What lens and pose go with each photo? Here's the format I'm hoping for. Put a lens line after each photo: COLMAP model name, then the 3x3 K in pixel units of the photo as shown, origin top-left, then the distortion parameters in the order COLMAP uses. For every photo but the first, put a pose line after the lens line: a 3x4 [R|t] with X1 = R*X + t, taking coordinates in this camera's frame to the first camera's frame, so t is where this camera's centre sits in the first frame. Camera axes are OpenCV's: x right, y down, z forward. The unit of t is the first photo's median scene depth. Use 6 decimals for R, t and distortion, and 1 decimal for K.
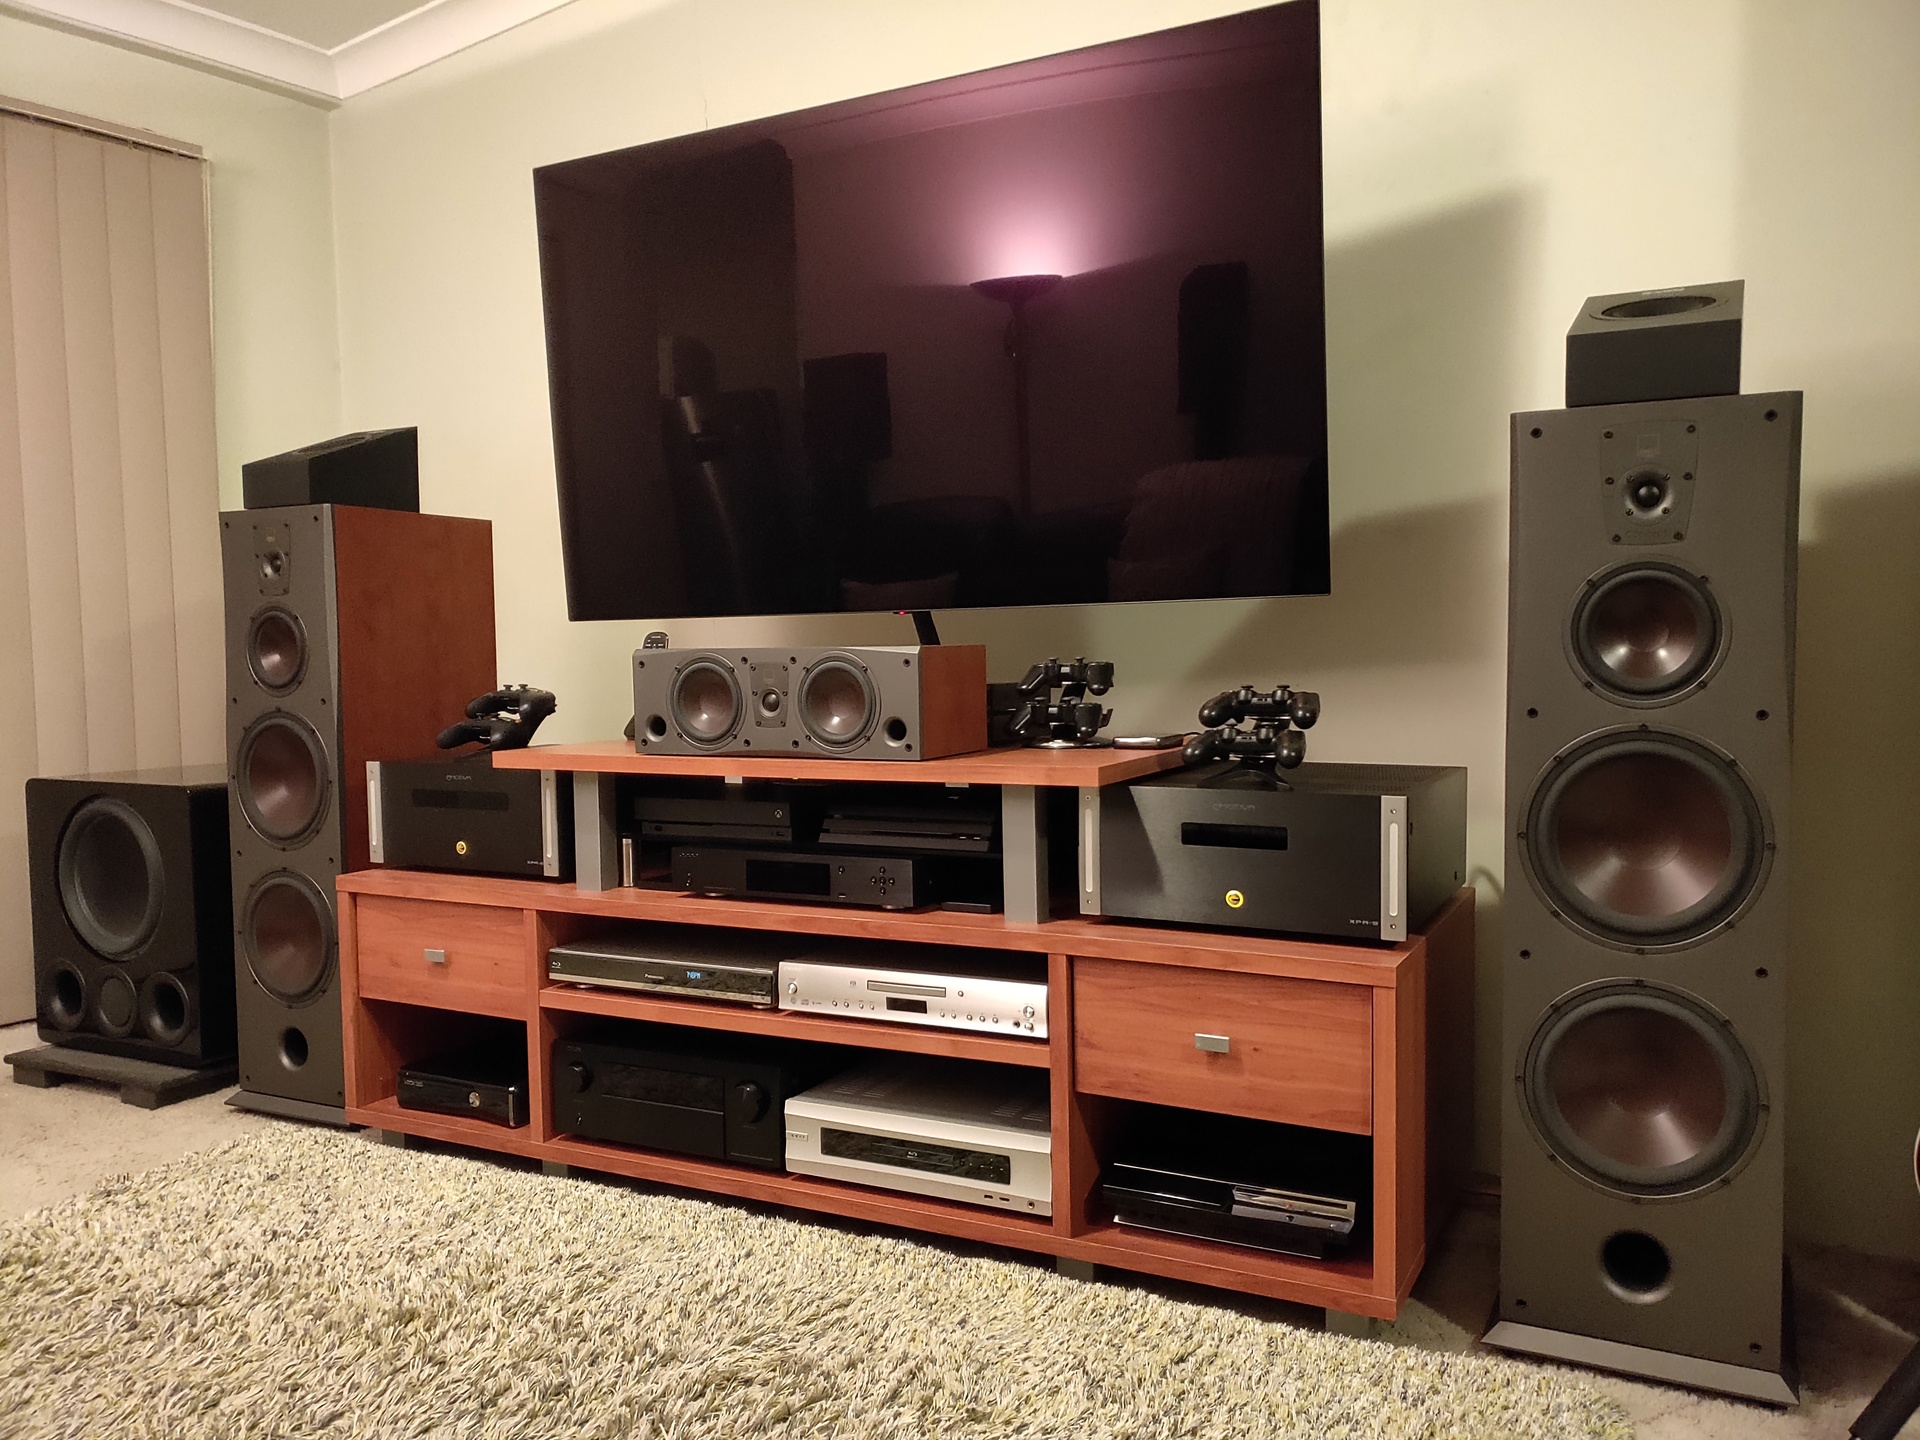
lens RADIAL K [[1461.7, 0, 971.0], [0, 1461.7, 713.5], [0, 0, 1]] dist [0.034349, -0.027236]
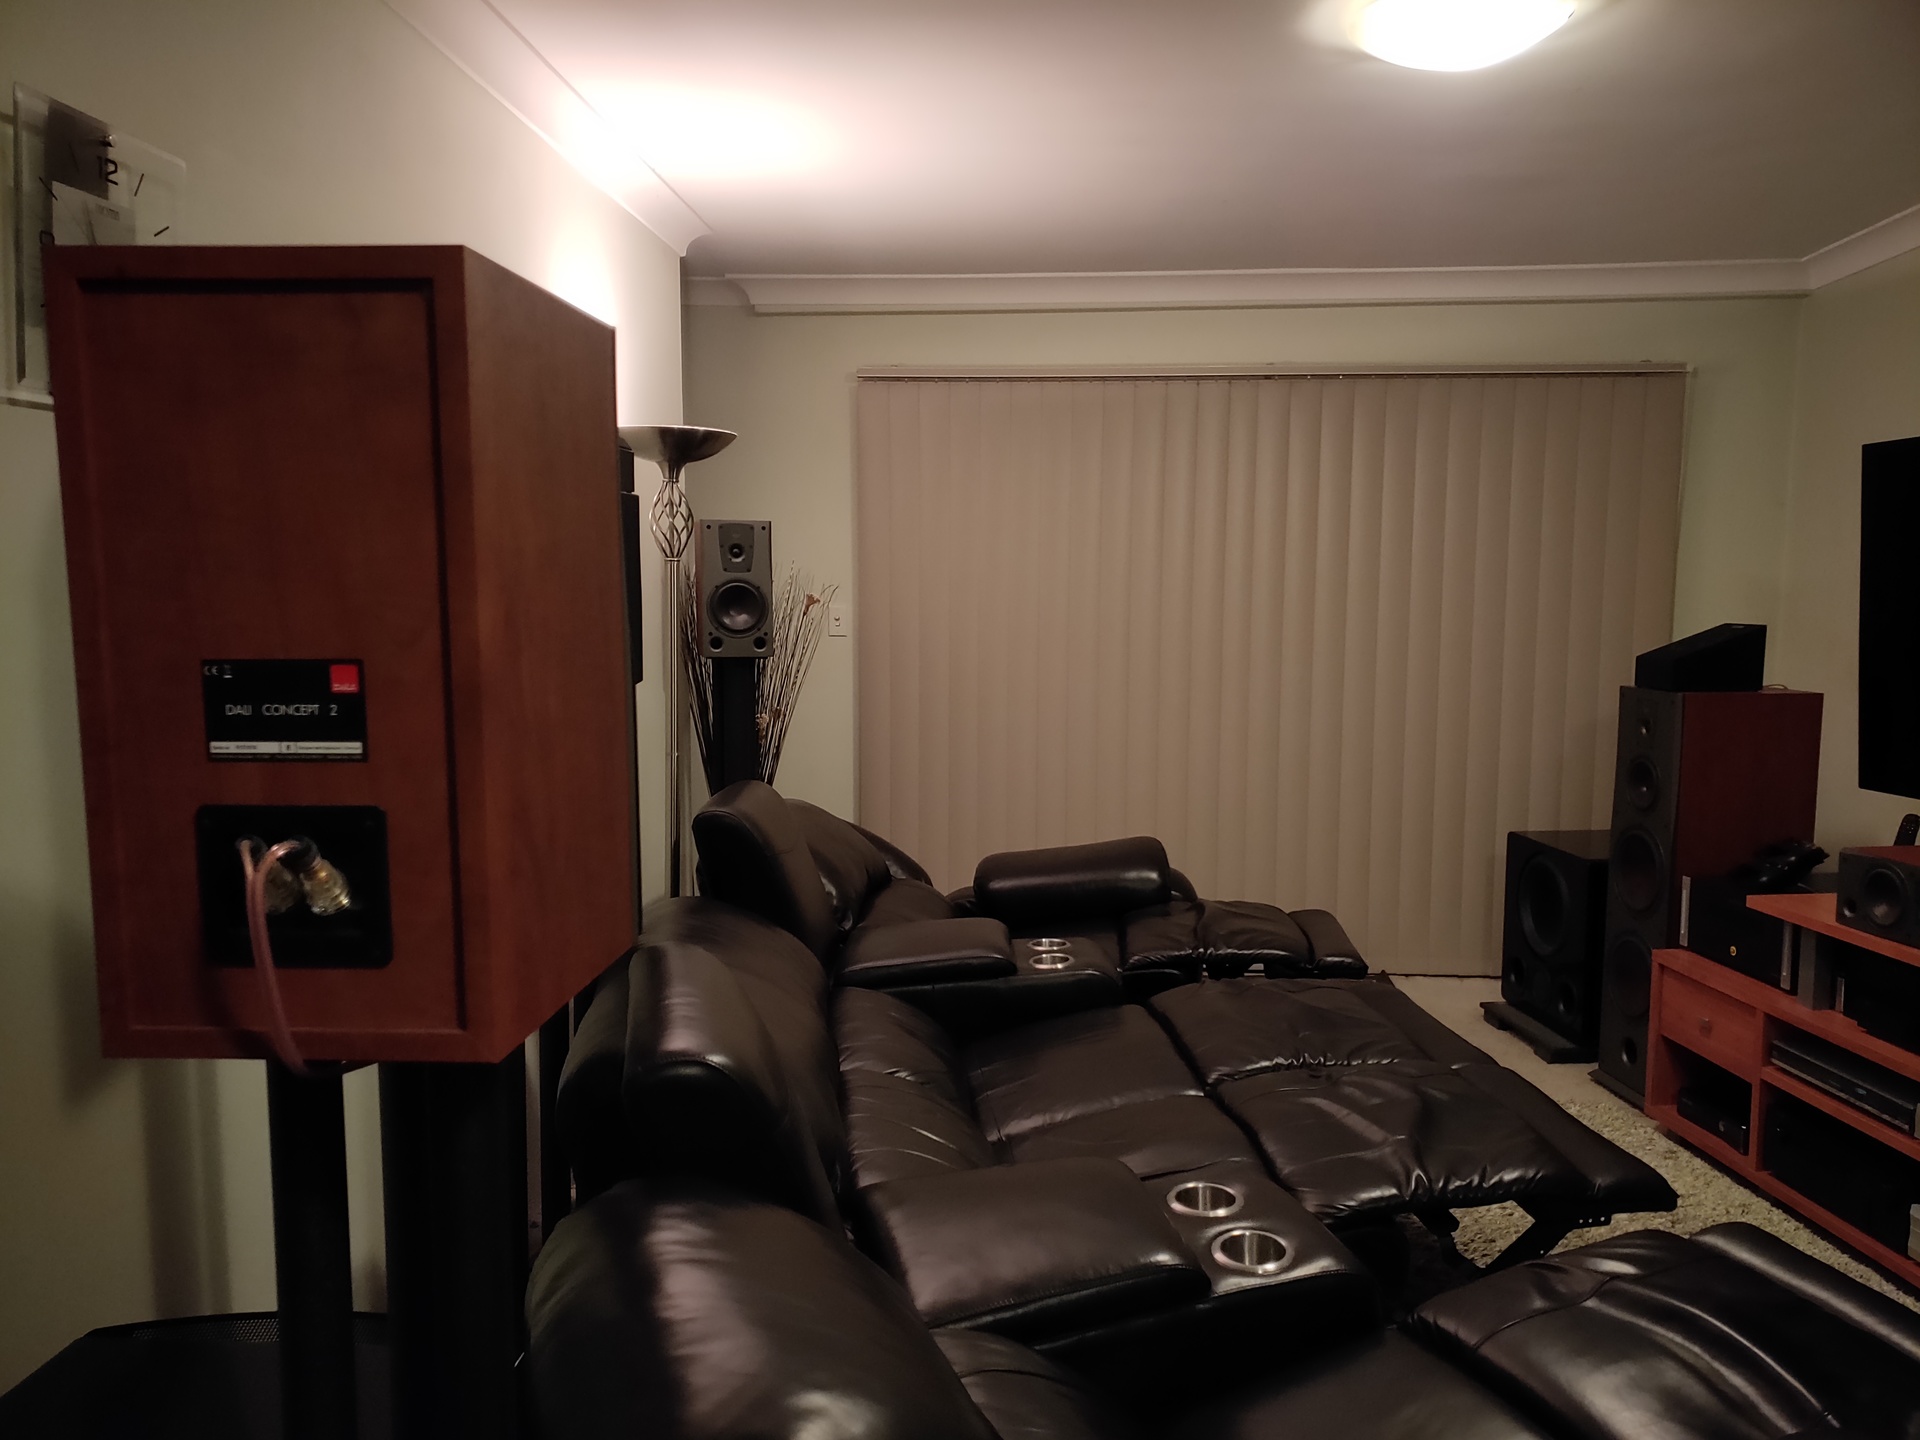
lens RADIAL K [[1461.7, 0, 958.5], [0, 1461.7, 728.0], [0, 0, 1]] dist [0.034349, -0.027236]
pose [[0.527805, 0.104142, -0.842957, 0.487362], [-0.059209, 0.994552, 0.085798, -0.224548], [0.847299, 0.004626, 0.531096, -0.441109]]
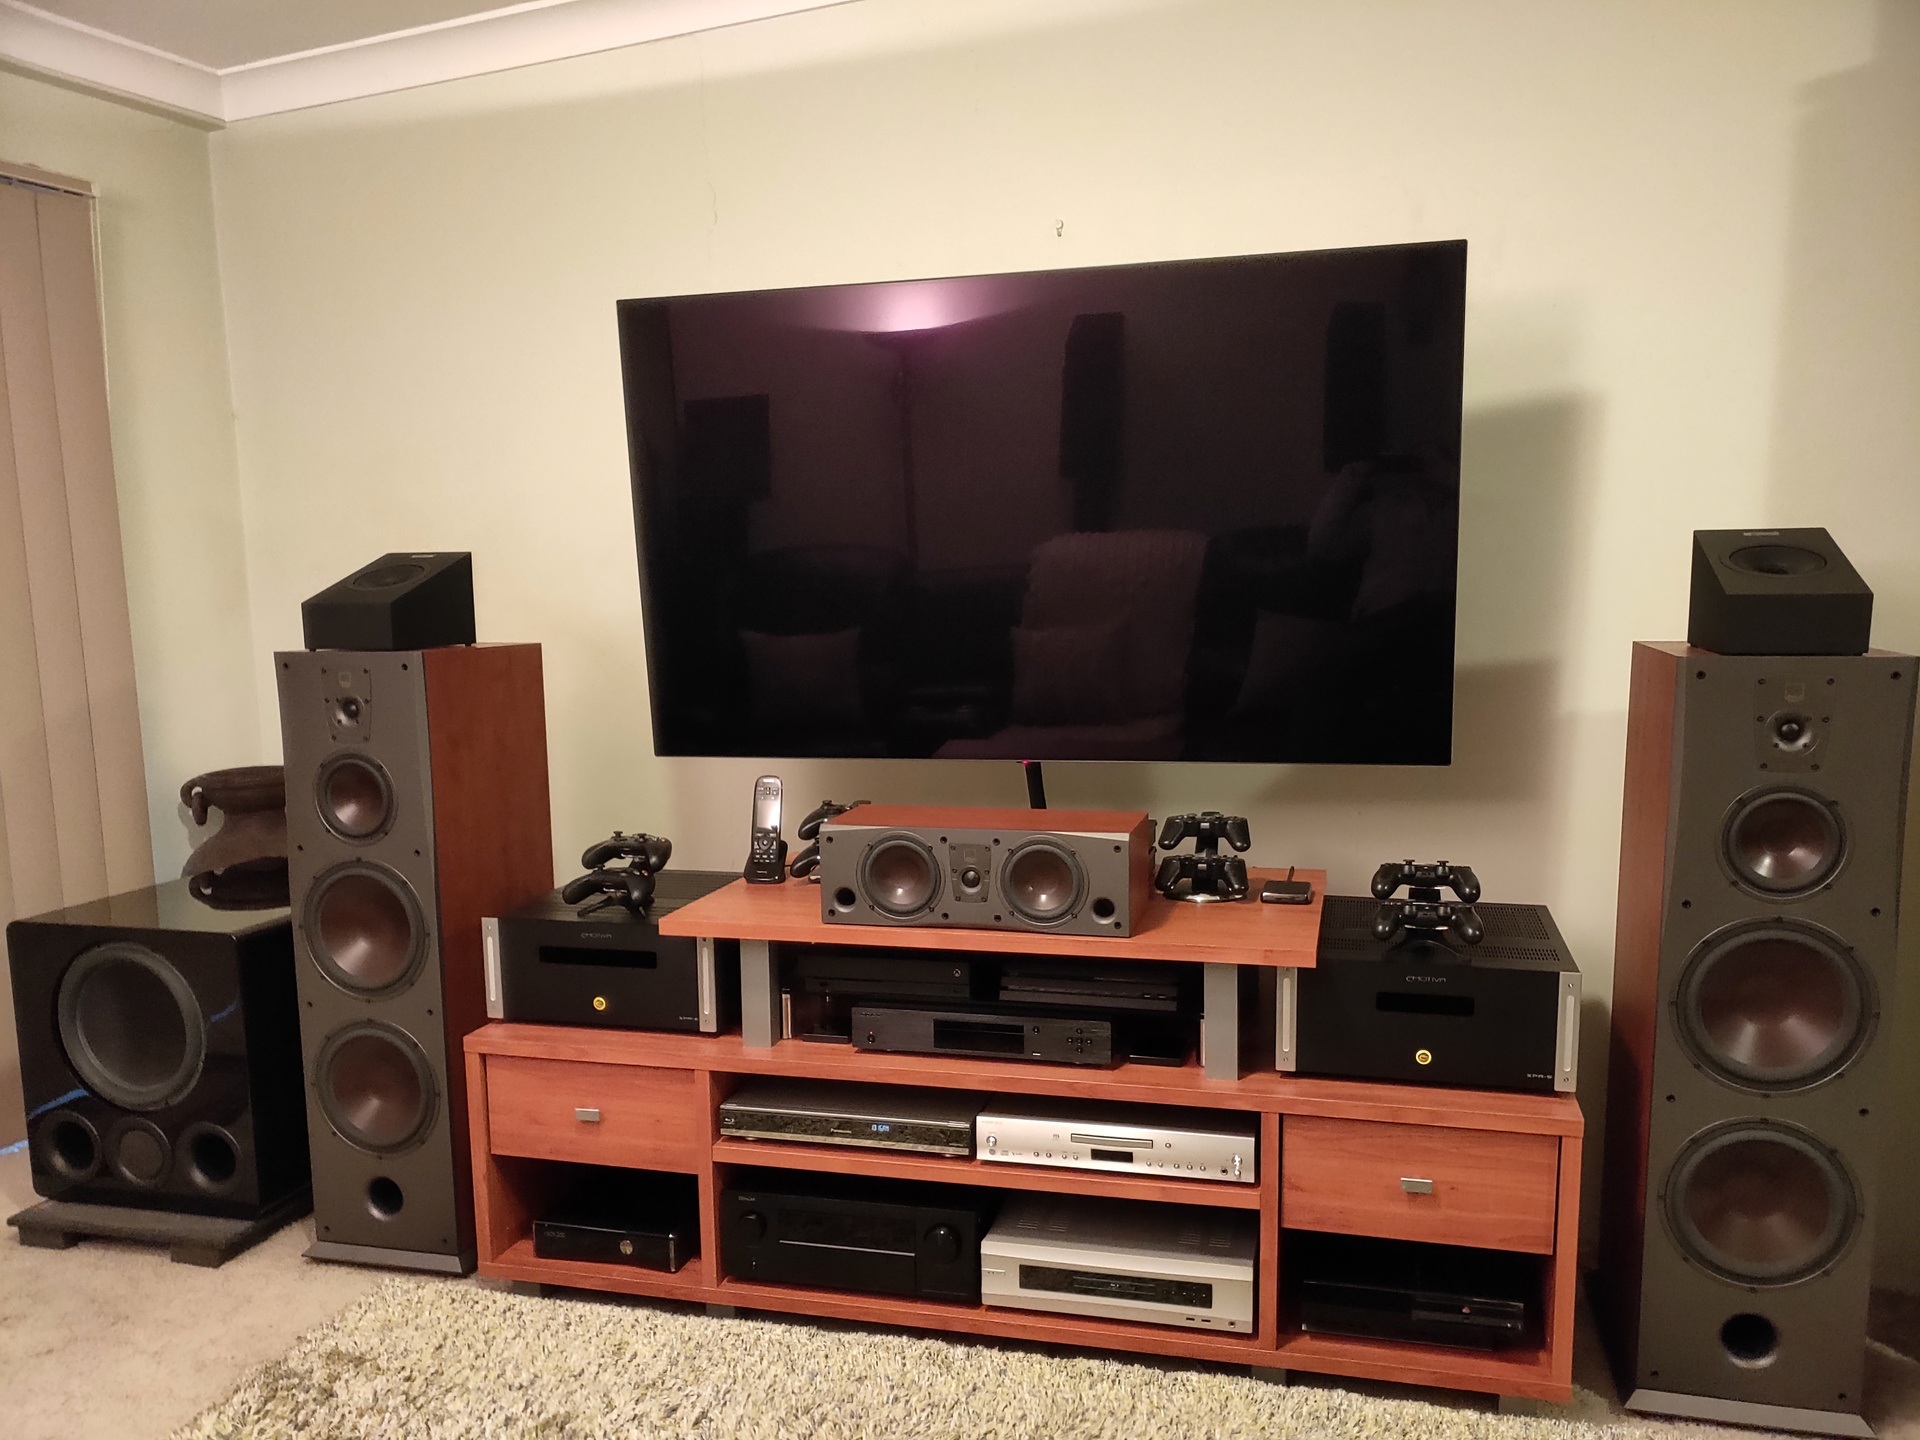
lens RADIAL K [[1461.7, 0, 972.1], [0, 1461.7, 761.0], [0, 0, 1]] dist [0.034349, -0.027236]
pose [[0.975146, -0.025955, 0.220038, -0.349593], [0.008963, 0.996923, 0.077871, -0.167930], [-0.221382, -0.073964, 0.972378, -0.027124]]
